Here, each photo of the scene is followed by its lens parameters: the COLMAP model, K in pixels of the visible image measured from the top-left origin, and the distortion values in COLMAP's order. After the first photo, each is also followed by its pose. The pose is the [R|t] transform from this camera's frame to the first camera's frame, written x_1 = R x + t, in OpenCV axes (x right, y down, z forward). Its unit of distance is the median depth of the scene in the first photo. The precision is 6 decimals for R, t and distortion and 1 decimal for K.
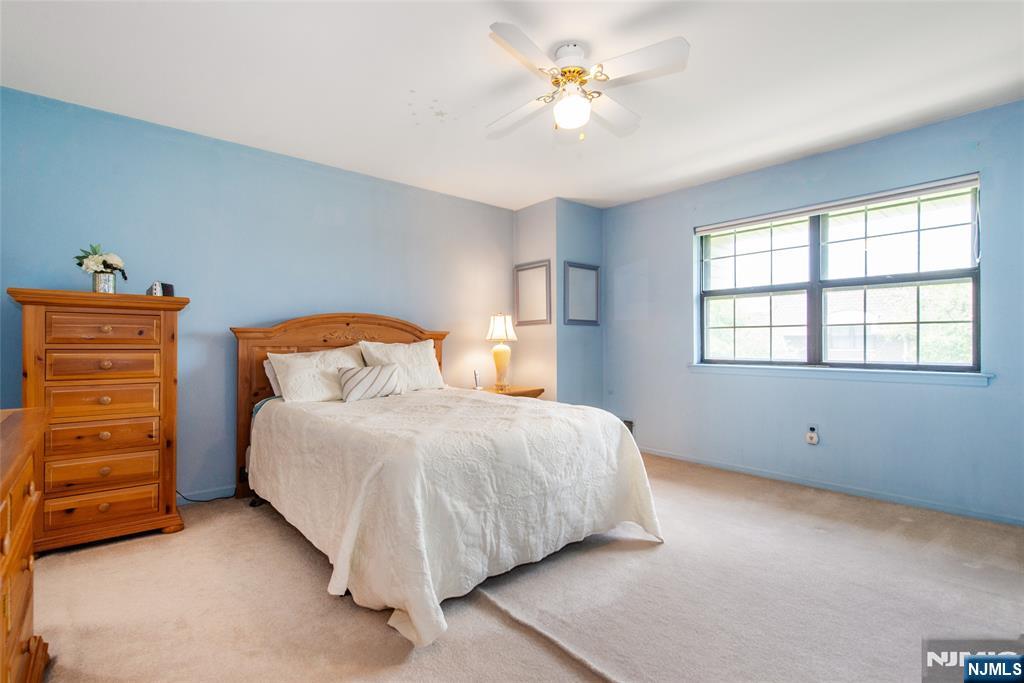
lens RADIAL K [[485.7, 0, 512.0], [0, 485.7, 341.5], [0, 0, 1]] dist [0.002534, 0.000252]
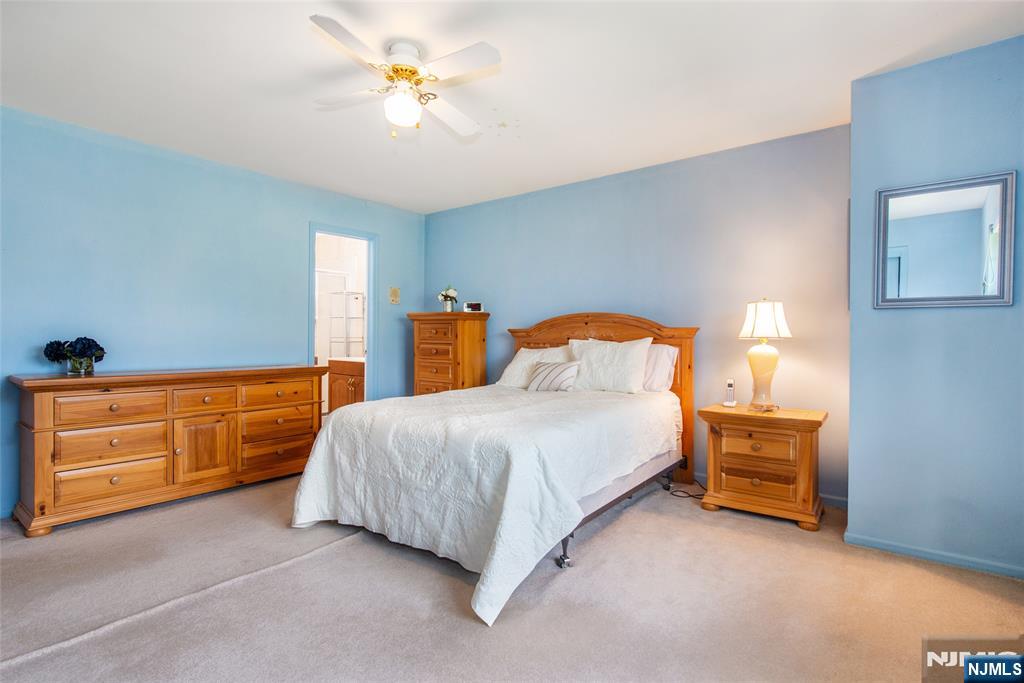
lens RADIAL K [[503.1, 0, 512.0], [0, 503.1, 341.5], [0, 0, 1]] dist [0.003143, -0.000757]
pose [[0.196835, 0.009235, -0.980393, 1.142774], [-0.002782, 0.999957, 0.008860, -0.007460], [0.980433, 0.000983, 0.196853, 0.981664]]
